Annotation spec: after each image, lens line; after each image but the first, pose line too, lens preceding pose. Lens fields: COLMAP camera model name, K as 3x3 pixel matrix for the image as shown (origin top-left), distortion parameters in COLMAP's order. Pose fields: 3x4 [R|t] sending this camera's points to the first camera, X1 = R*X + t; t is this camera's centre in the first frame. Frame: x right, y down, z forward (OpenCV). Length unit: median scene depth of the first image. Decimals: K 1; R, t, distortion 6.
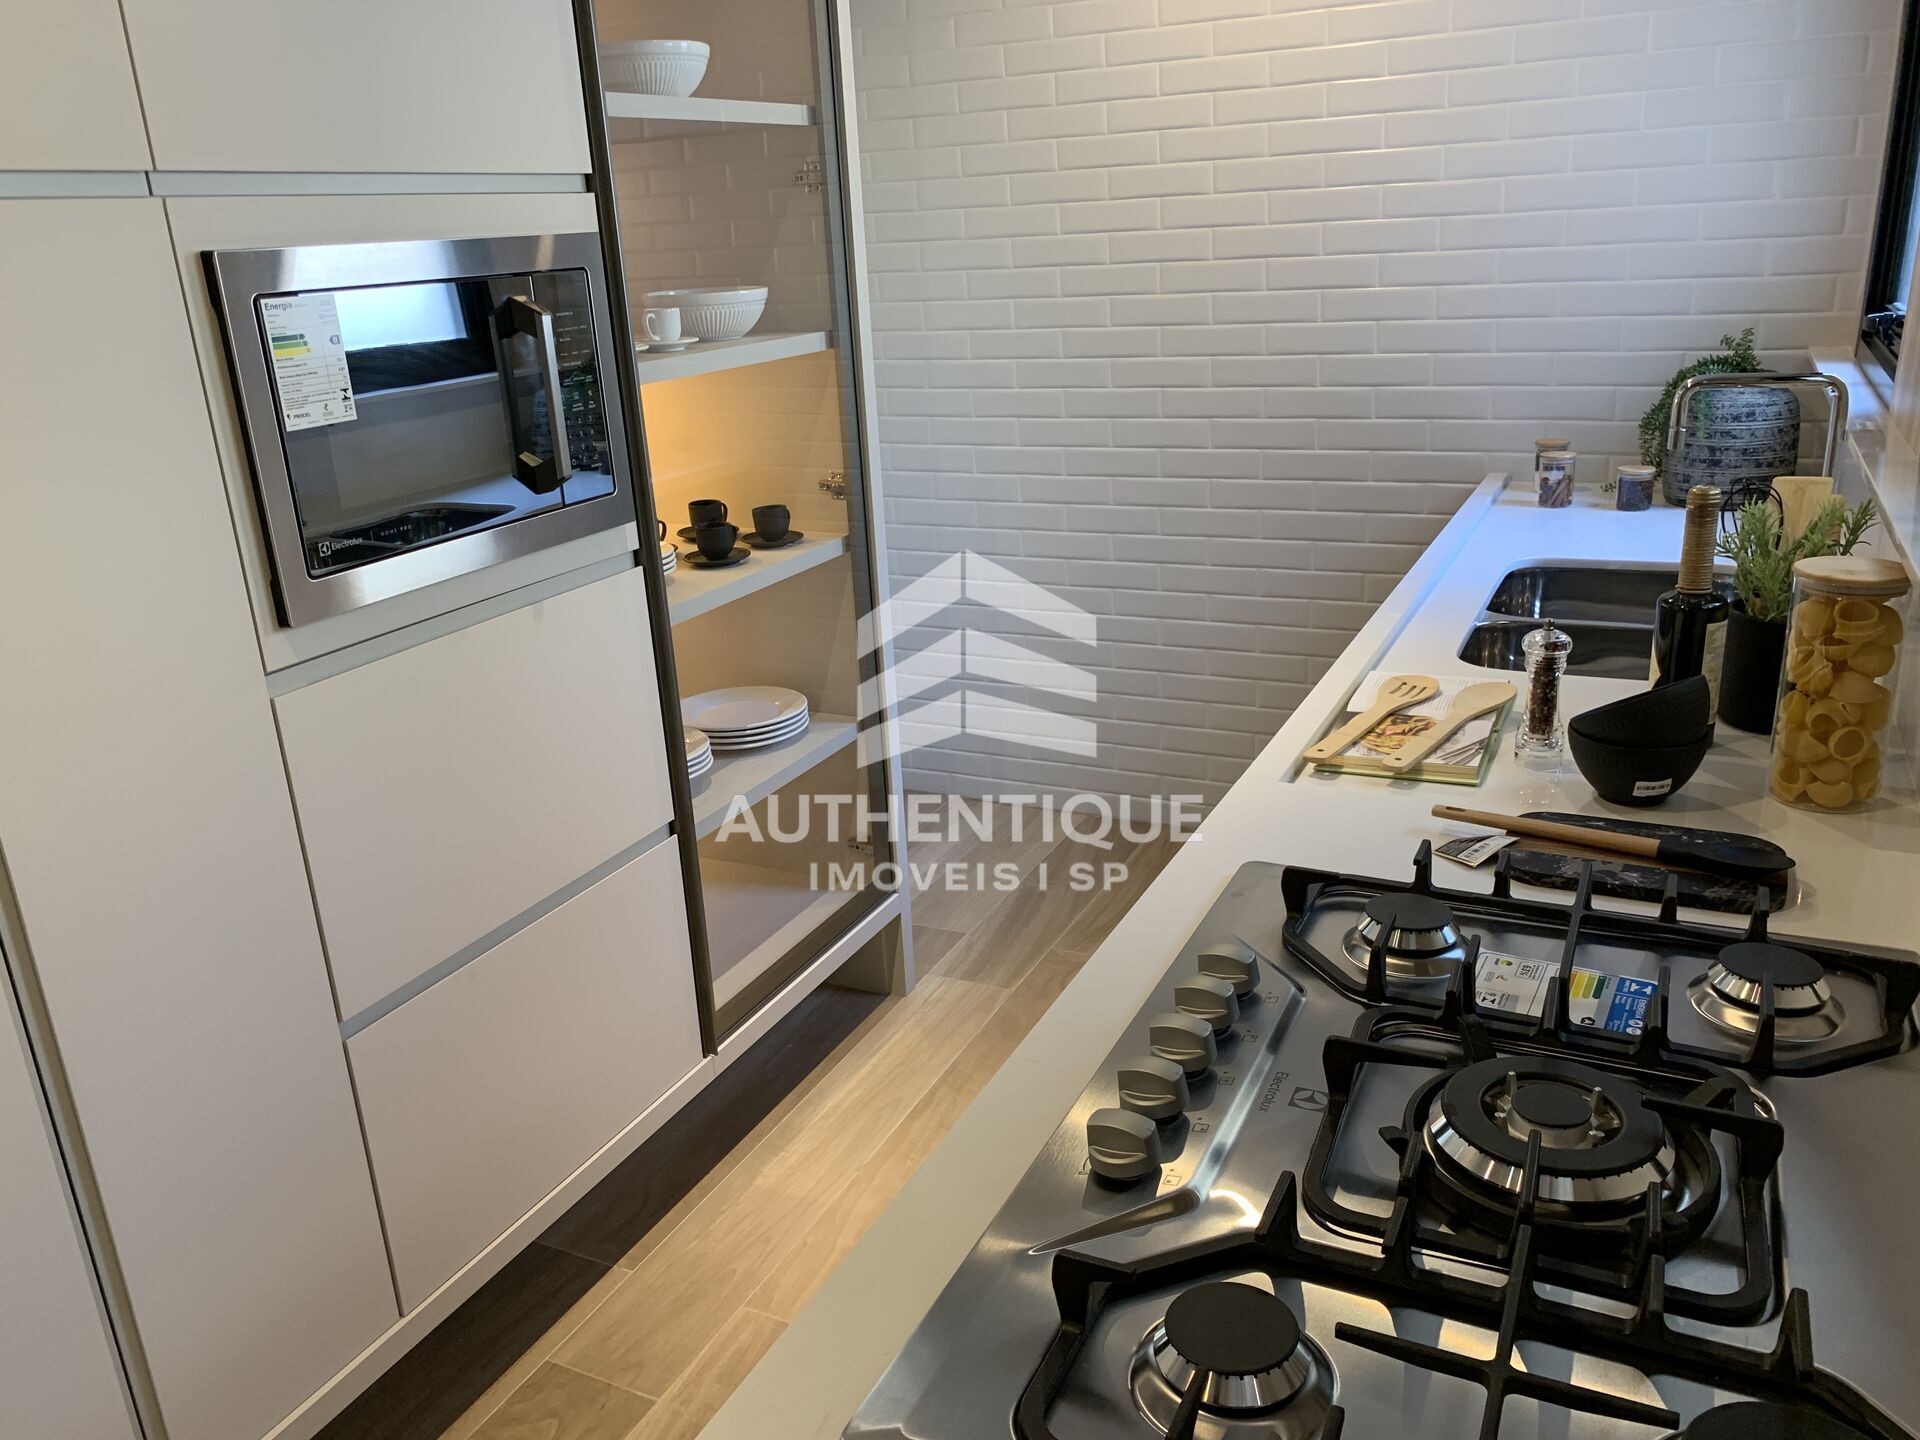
lens RADIAL K [[1500.8, 0, 982.7], [0, 1500.8, 711.6], [0, 0, 1]] dist [0.033484, -0.035542]
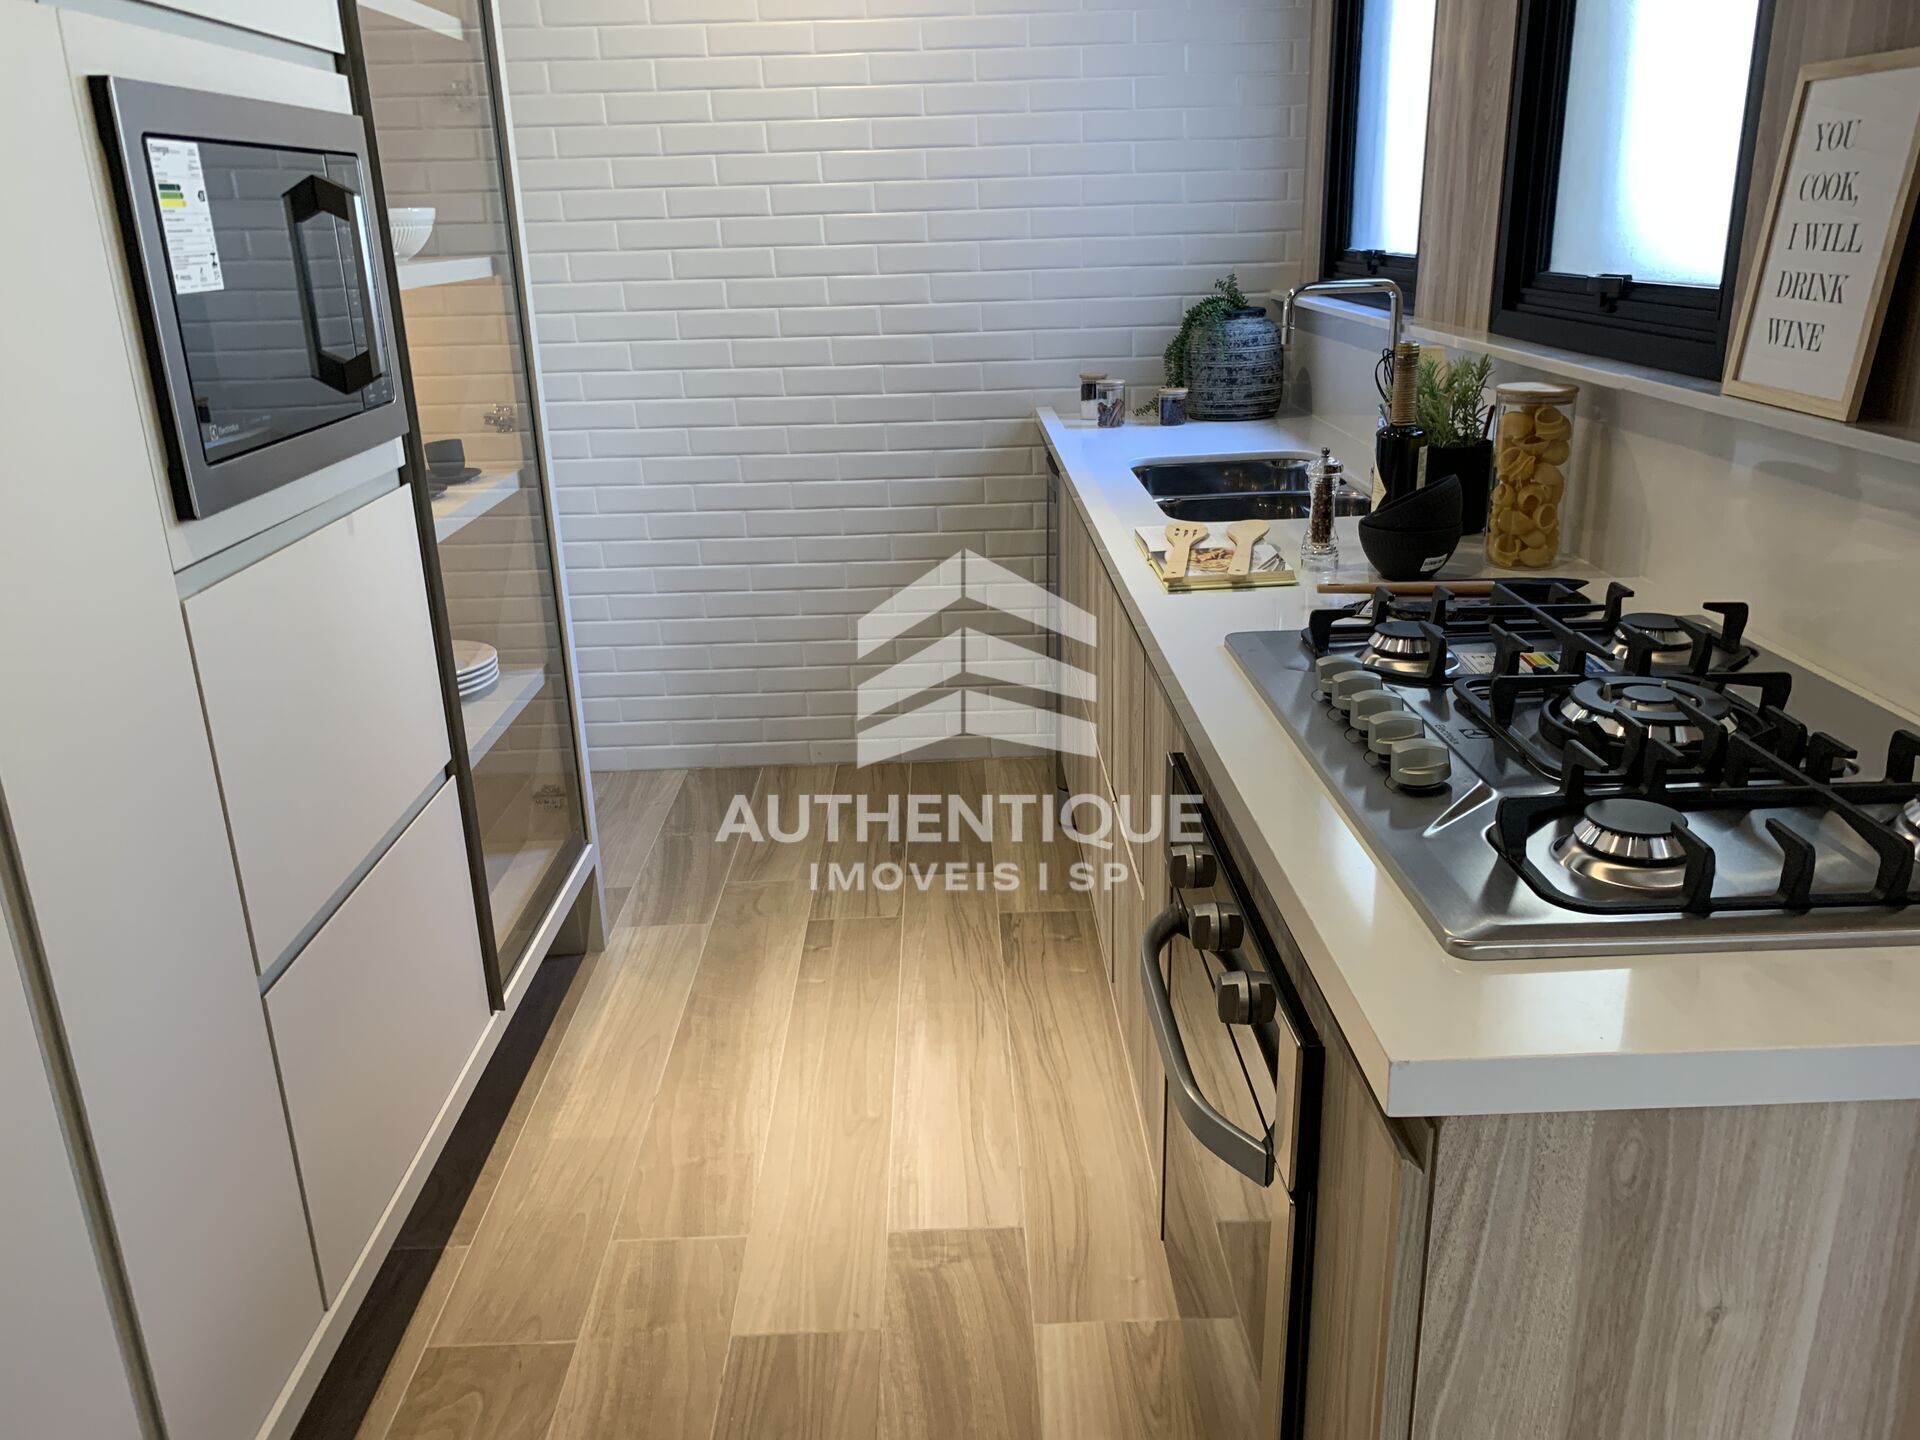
lens RADIAL K [[1500.8, 0, 982.7], [0, 1500.8, 711.6], [0, 0, 1]] dist [0.033484, -0.035542]
pose [[0.886869, -0.120023, 0.446158, -0.338376], [0.128836, 0.991609, 0.010658, 0.077478], [-0.443693, 0.048029, 0.894891, 0.010858]]
